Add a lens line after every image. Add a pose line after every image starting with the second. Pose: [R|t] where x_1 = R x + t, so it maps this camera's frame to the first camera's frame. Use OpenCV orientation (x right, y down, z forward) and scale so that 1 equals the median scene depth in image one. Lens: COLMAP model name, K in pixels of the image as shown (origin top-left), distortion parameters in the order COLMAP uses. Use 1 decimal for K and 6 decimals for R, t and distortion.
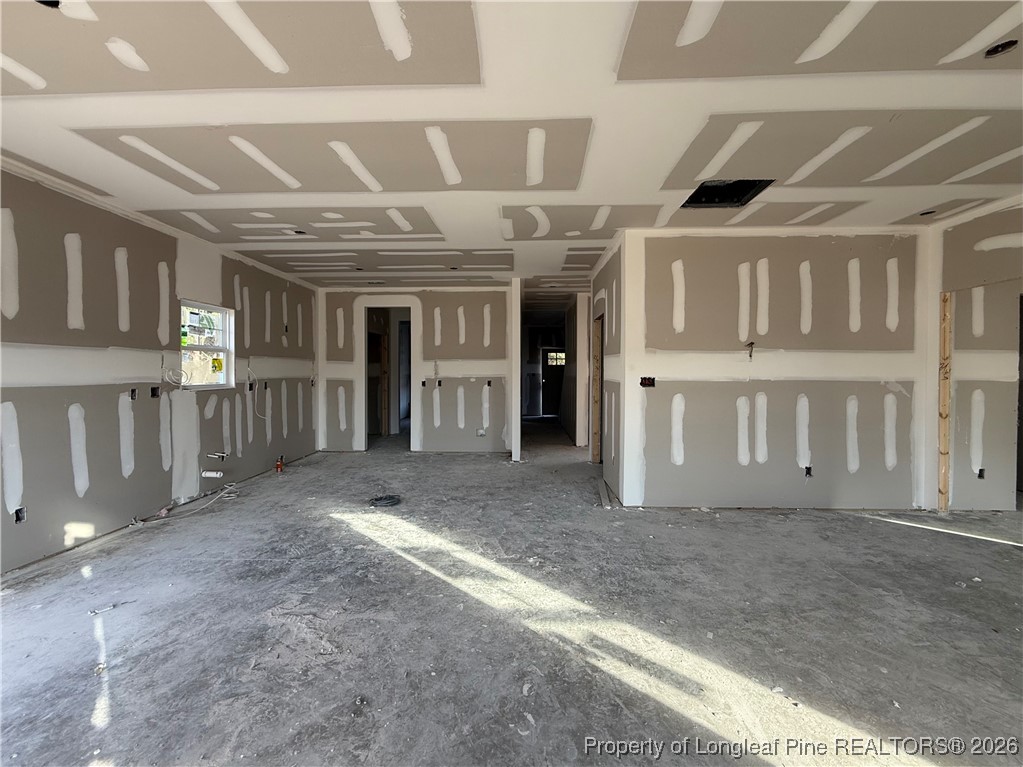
lens RADIAL K [[418.9, 0, 510.4], [0, 418.9, 377.2], [0, 0, 1]] dist [0.000769, -0.000124]
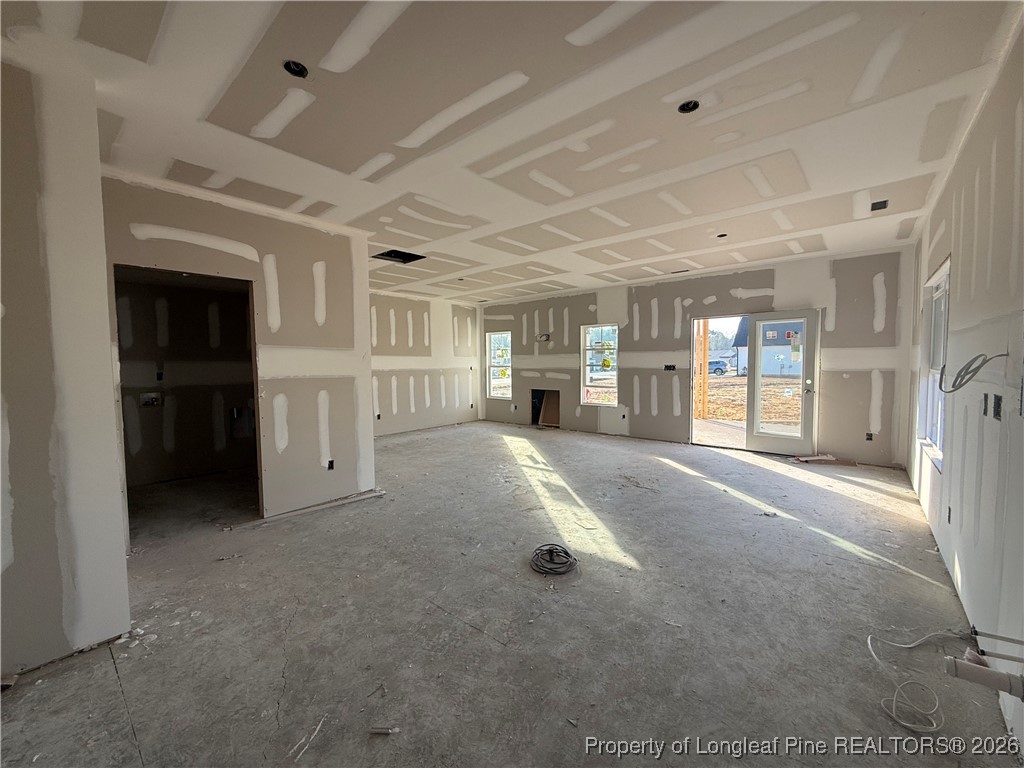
lens RADIAL K [[407.4, 0, 510.5], [0, 407.4, 385.8], [0, 0, 1]] dist [0.000901, -0.000089]
pose [[-0.777944, -0.027282, 0.627741, -0.672333], [0.020102, 0.997465, 0.068262, -0.027328], [-0.628012, 0.065723, -0.775423, 1.600441]]
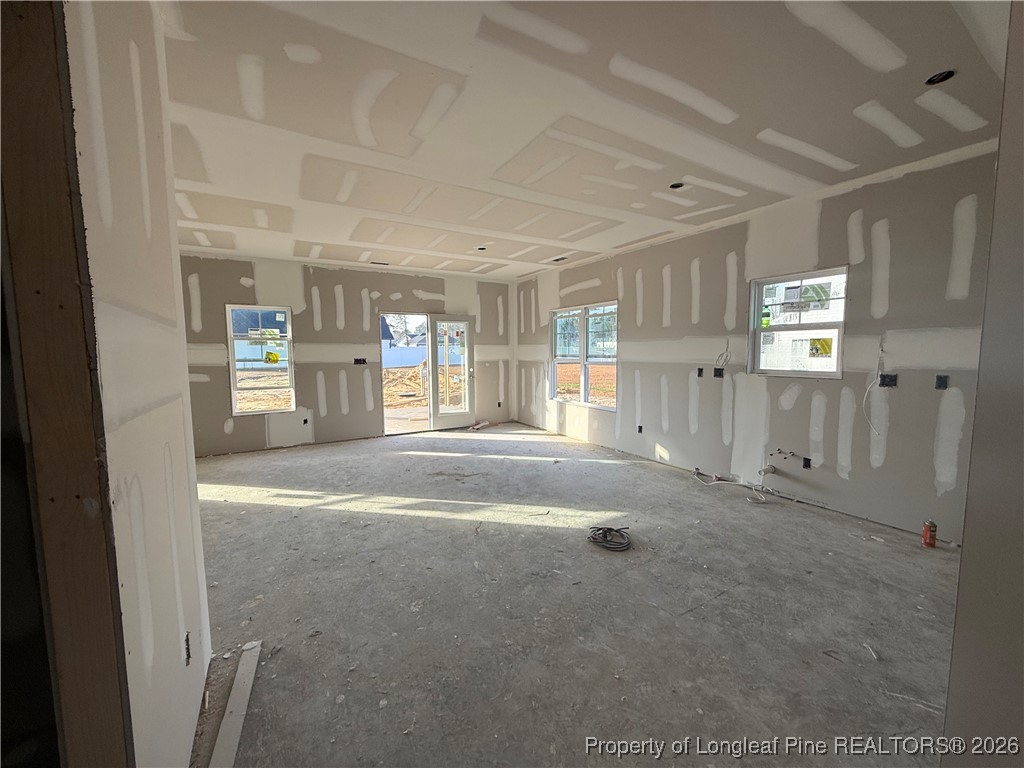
lens RADIAL K [[407.4, 0, 510.5], [0, 407.4, 385.8], [0, 0, 1]] dist [0.000901, -0.000089]
pose [[-0.842743, 0.053827, -0.535618, 0.220537], [0.000195, 0.995019, 0.099687, -0.037635], [0.538316, 0.083907, -0.838556, 1.546984]]
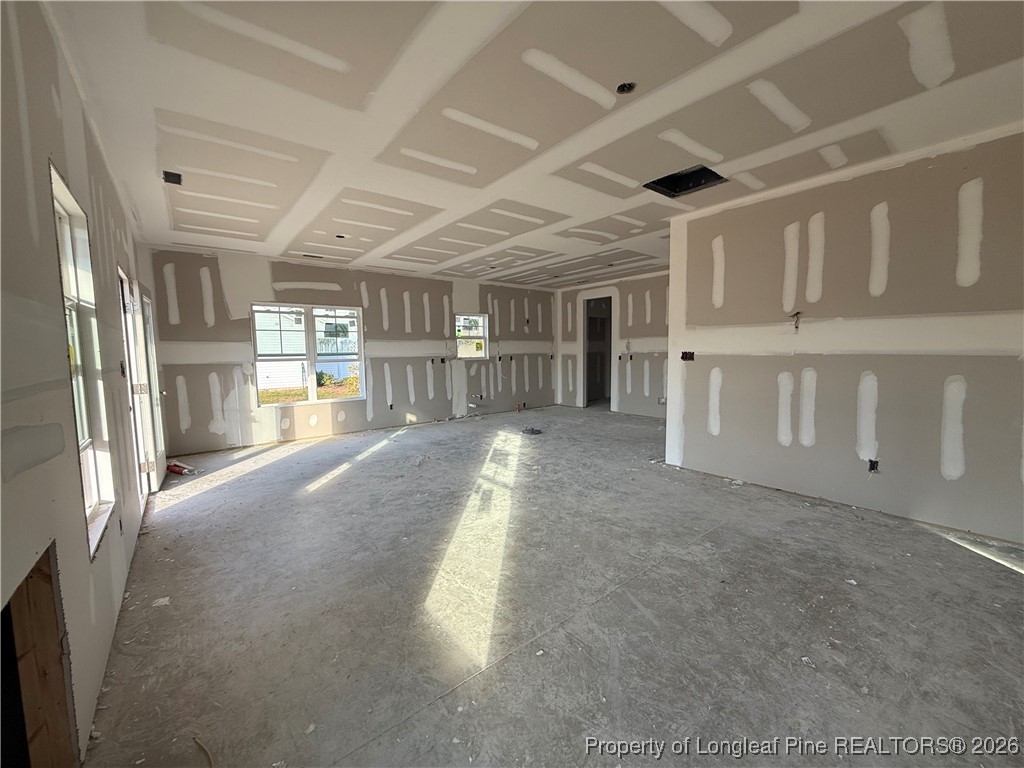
lens RADIAL K [[407.4, 0, 510.5], [0, 407.4, 385.8], [0, 0, 1]] dist [0.000901, -0.000089]
pose [[0.650457, 0.056789, -0.757417, 0.840019], [0.004480, 0.996897, 0.078591, 0.003220], [0.759530, -0.054513, 0.648184, -0.046666]]
